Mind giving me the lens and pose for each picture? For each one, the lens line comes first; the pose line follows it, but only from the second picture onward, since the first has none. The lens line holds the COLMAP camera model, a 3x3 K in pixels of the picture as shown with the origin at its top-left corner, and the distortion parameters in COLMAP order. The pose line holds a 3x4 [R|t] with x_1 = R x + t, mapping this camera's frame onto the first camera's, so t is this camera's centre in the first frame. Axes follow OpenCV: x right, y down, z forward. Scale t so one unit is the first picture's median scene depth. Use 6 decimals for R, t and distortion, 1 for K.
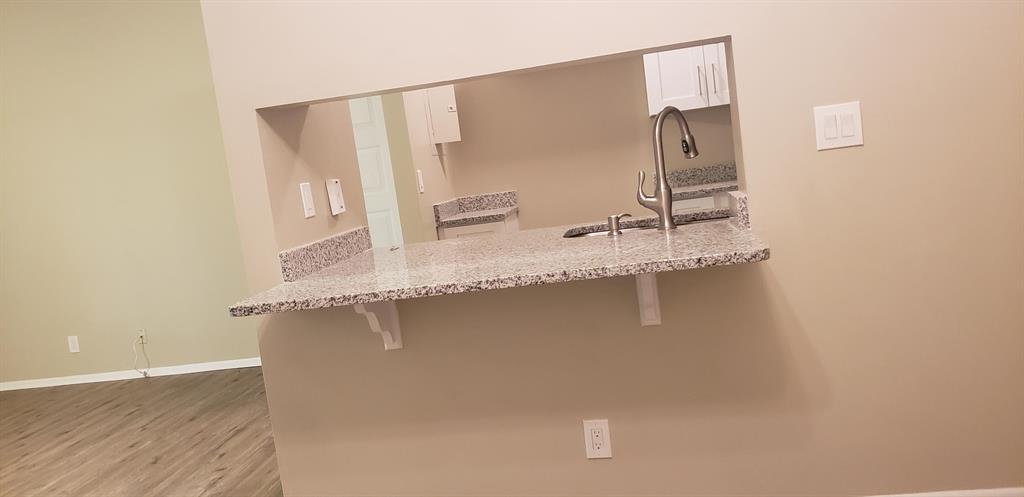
lens RADIAL K [[797.4, 0, 474.6], [0, 797.4, 250.5], [0, 0, 1]] dist [0.324285, -0.742465]
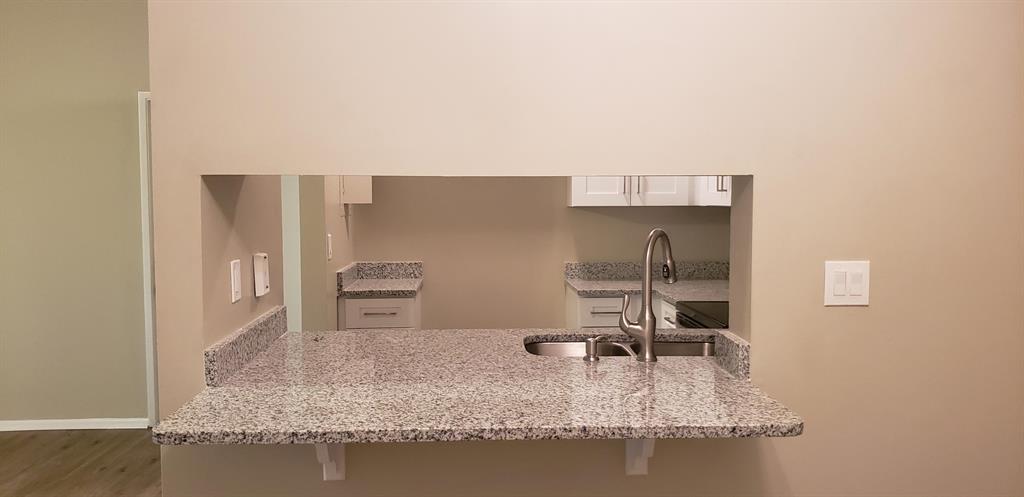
lens RADIAL K [[809.9, 0, 478.2], [0, 809.9, 246.7], [0, 0, 1]] dist [0.084068, -0.056775]
pose [[0.971939, 0.112993, 0.206319, -0.157646], [-0.102162, 0.992806, -0.062450, -0.078630], [-0.211891, 0.039619, 0.976490, 0.134373]]
